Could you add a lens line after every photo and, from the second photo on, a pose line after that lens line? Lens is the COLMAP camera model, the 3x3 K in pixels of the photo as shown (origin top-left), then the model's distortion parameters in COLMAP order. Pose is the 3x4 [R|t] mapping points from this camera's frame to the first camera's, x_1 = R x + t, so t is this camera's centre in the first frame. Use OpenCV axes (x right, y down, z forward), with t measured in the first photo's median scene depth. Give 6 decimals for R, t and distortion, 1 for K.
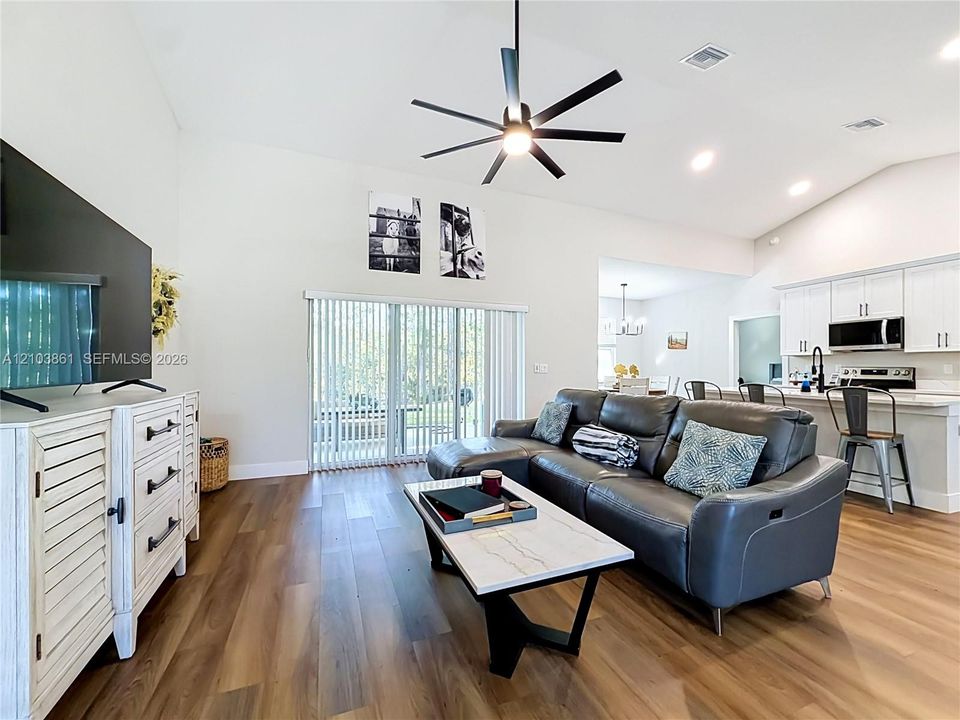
lens RADIAL K [[392.0, 0, 479.3], [0, 392.0, 370.2], [0, 0, 1]] dist [-0.002174, 0.000955]
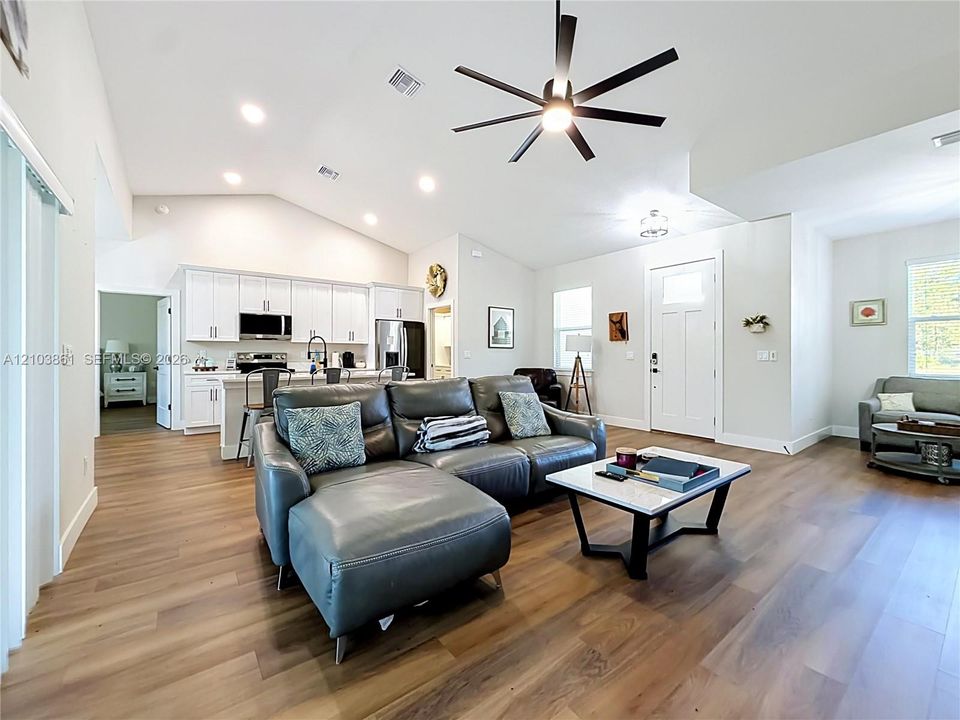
lens RADIAL K [[392.0, 0, 484.3], [0, 392.0, 354.6], [0, 0, 1]] dist [-0.002174, 0.000955]
pose [[-0.273796, -0.002348, 0.961785, -0.381232], [0.003574, 0.999988, 0.003459, -0.004074], [-0.961781, 0.004384, -0.273784, 0.703148]]
